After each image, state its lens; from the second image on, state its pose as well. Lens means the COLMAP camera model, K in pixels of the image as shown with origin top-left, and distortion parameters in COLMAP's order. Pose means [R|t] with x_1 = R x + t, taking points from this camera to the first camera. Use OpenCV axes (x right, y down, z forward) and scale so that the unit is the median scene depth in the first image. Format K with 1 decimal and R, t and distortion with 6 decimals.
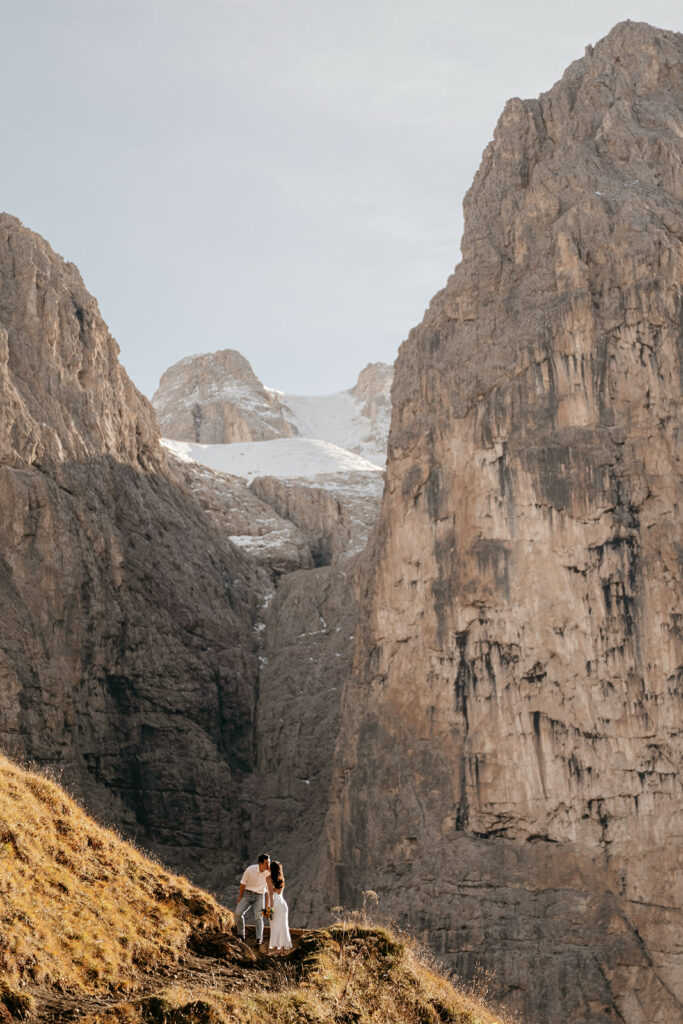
lens RADIAL K [[4100.6, 0, 327.5], [0, 4100.6, 511.6], [0, 0, 1]] dist [1.463580, 2.287065]
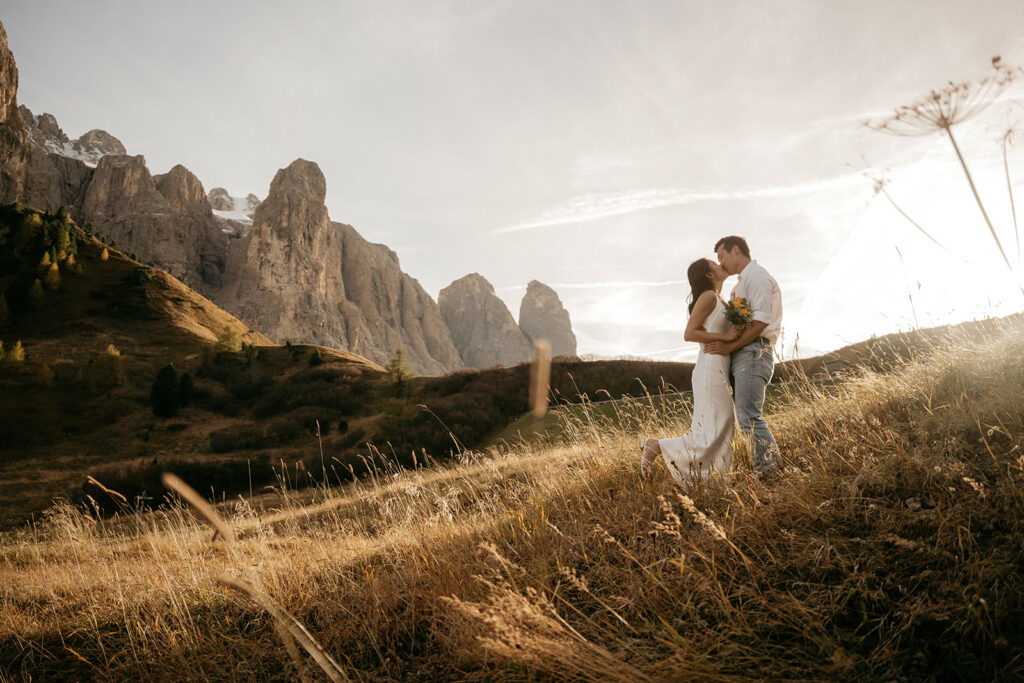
lens RADIAL K [[845.7, 0, 512.0], [0, 845.7, 341.5], [0, 0, 1]] dist [-0.190695, 0.165189]
pose [[0.939509, 0.093303, 0.329573, -0.013028], [-0.139186, 0.983158, 0.118442, -0.044732], [-0.312971, -0.157149, 0.936671, -0.293164]]
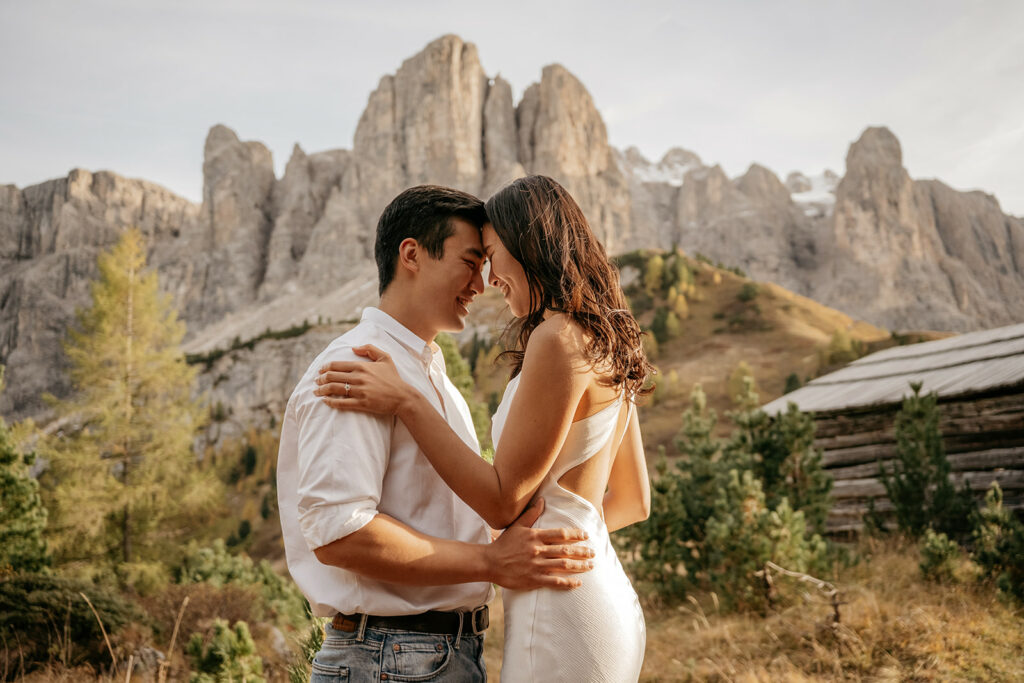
lens RADIAL K [[845.7, 0, 512.0], [0, 845.7, 341.5], [0, 0, 1]] dist [-0.190695, 0.165189]
pose [[0.932586, -0.069497, -0.354193, -0.015373], [0.130079, 0.980061, 0.150197, -0.060294], [0.336693, -0.186145, 0.923032, -0.329938]]
